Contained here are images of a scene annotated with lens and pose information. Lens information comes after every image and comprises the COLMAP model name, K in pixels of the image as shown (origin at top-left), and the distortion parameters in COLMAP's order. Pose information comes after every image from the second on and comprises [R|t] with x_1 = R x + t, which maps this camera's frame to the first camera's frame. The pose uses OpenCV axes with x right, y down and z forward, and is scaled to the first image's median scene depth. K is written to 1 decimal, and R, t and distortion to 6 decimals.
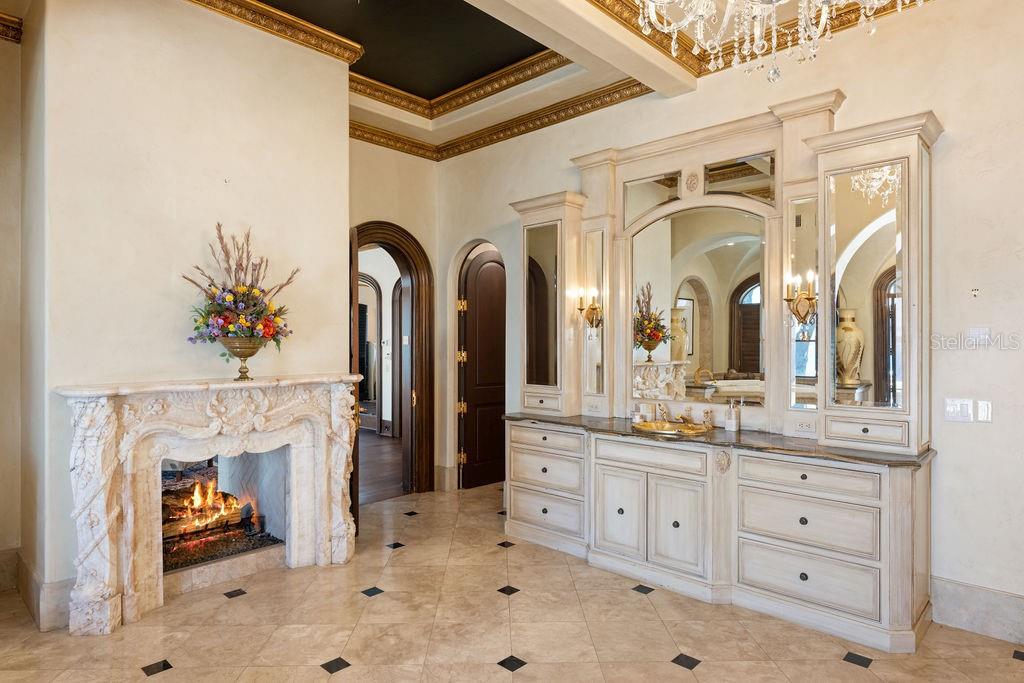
lens RADIAL K [[607.3, 0, 509.2], [0, 607.3, 340.9], [0, 0, 1]] dist [0.002390, 0.000116]
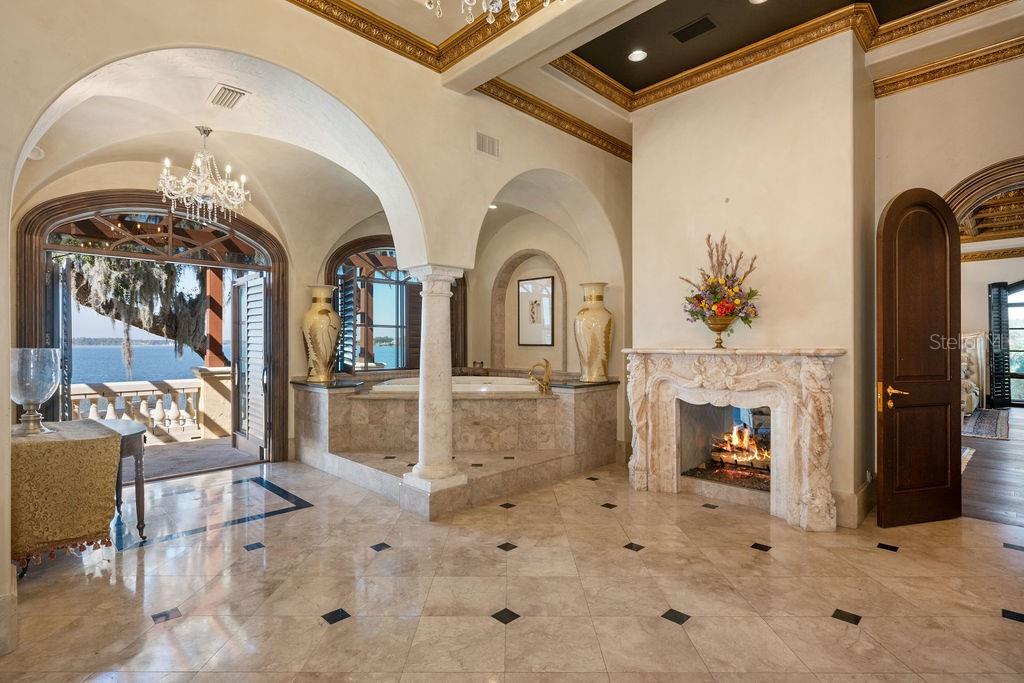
lens RADIAL K [[507.9, 0, 508.9], [0, 507.9, 343.3], [0, 0, 1]] dist [0.004154, 0.000424]
pose [[-0.043420, -0.004786, -0.999045, 0.690685], [-0.000183, 0.999989, -0.004782, 0.058322], [0.999057, -0.000025, -0.043420, 0.596227]]
